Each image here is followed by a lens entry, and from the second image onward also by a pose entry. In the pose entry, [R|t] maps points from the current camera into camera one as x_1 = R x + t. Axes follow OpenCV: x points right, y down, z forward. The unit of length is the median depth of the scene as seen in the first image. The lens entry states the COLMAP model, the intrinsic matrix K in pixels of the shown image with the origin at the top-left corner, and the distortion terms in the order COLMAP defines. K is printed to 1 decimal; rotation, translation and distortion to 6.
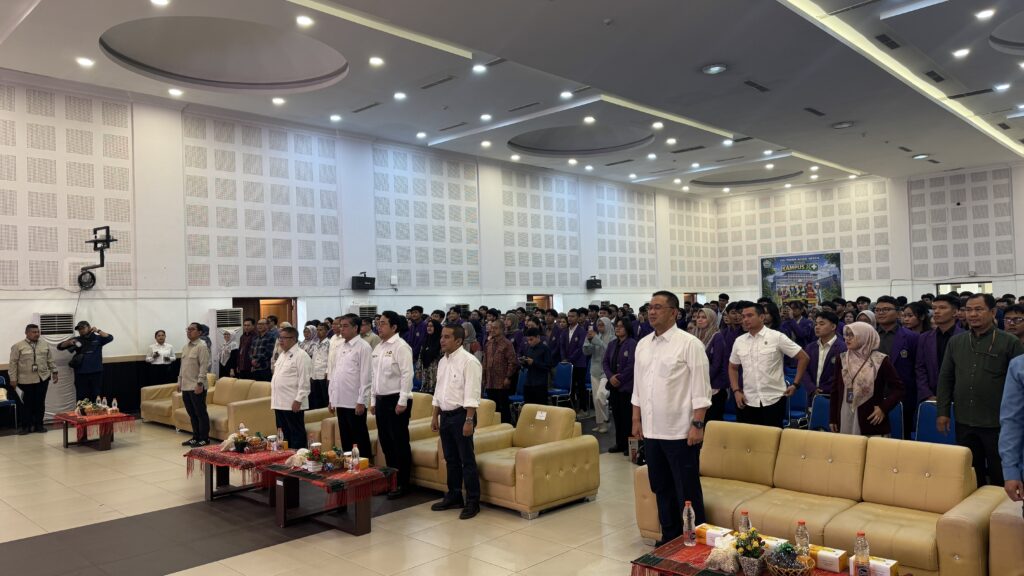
lens RADIAL K [[731.5, 0, 512.0], [0, 731.5, 288.0], [0, 0, 1]] dist [0.103371, -0.146331]
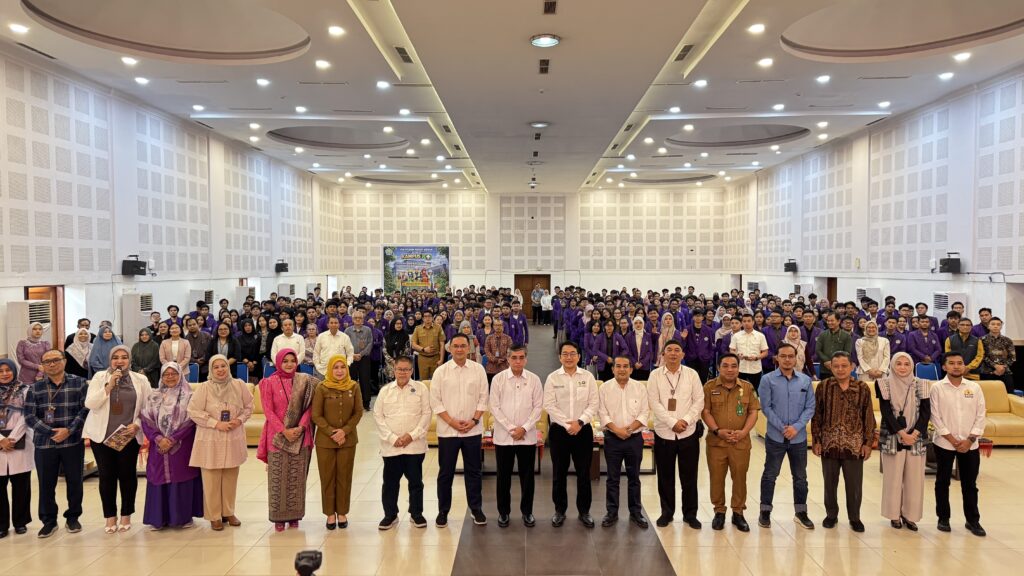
lens RADIAL K [[731.5, 0, 512.0], [0, 731.5, 288.0], [0, 0, 1]] dist [0.103371, -0.146331]
pose [[0.719643, 0.009047, 0.694286, -0.343877], [-0.041307, 0.998702, 0.029801, -0.019323], [-0.693115, -0.050125, 0.719082, 0.034497]]
